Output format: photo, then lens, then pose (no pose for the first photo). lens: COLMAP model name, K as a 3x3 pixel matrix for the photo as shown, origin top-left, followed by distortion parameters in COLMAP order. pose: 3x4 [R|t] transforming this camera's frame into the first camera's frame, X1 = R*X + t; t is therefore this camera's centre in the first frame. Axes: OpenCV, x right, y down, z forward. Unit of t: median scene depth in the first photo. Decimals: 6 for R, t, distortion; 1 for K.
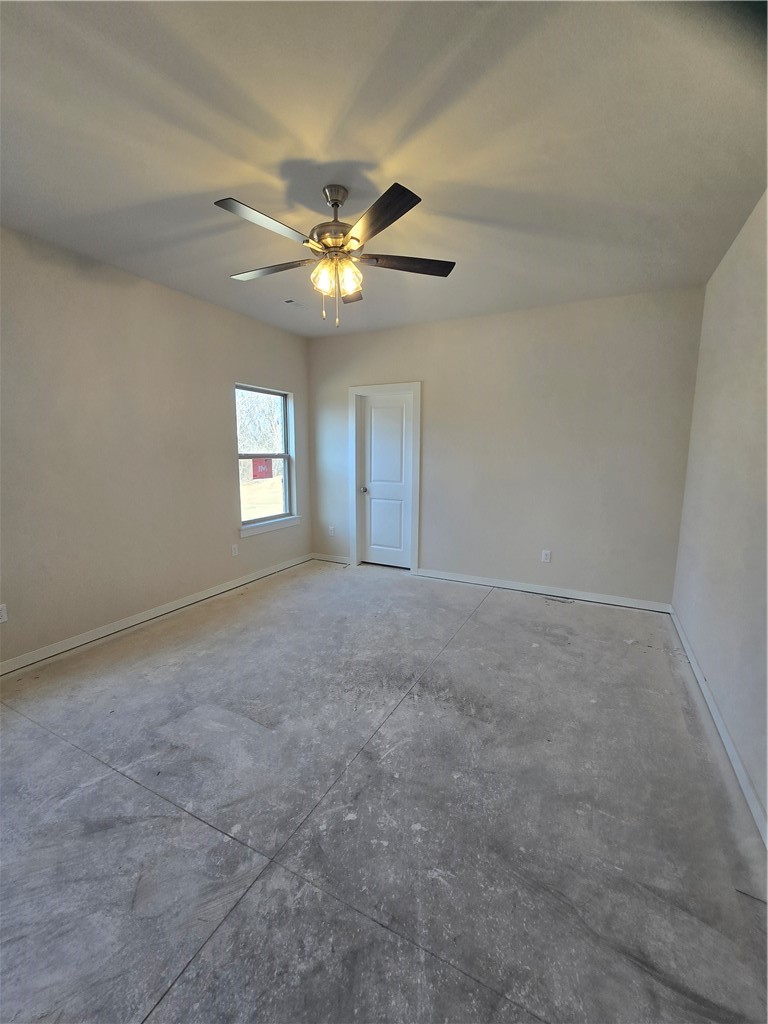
lens RADIAL K [[420.9, 0, 384.5], [0, 420.9, 516.8], [0, 0, 1]] dist [0.000735, 0.000552]
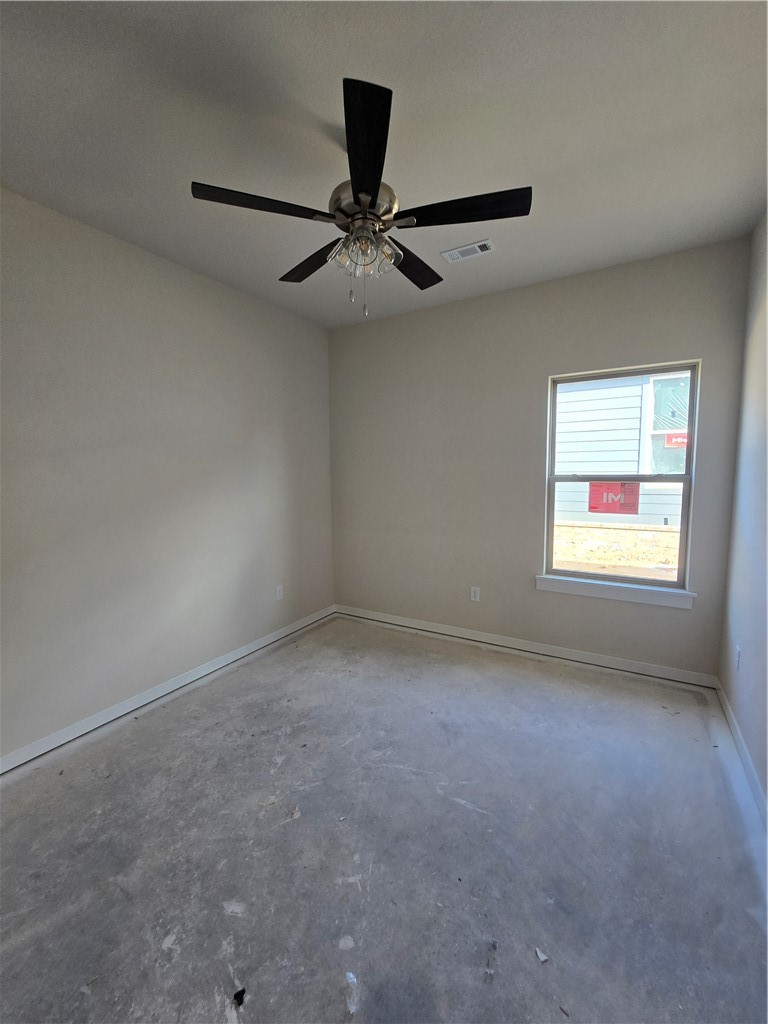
lens RADIAL K [[420.9, 0, 385.8], [0, 420.9, 507.6], [0, 0, 1]] dist [0.000735, 0.000552]
pose [[-0.047489, 0.093975, -0.994441, 0.363385], [-0.141347, 0.984914, 0.099825, -0.116246], [0.988820, 0.145302, -0.033490, 0.691927]]
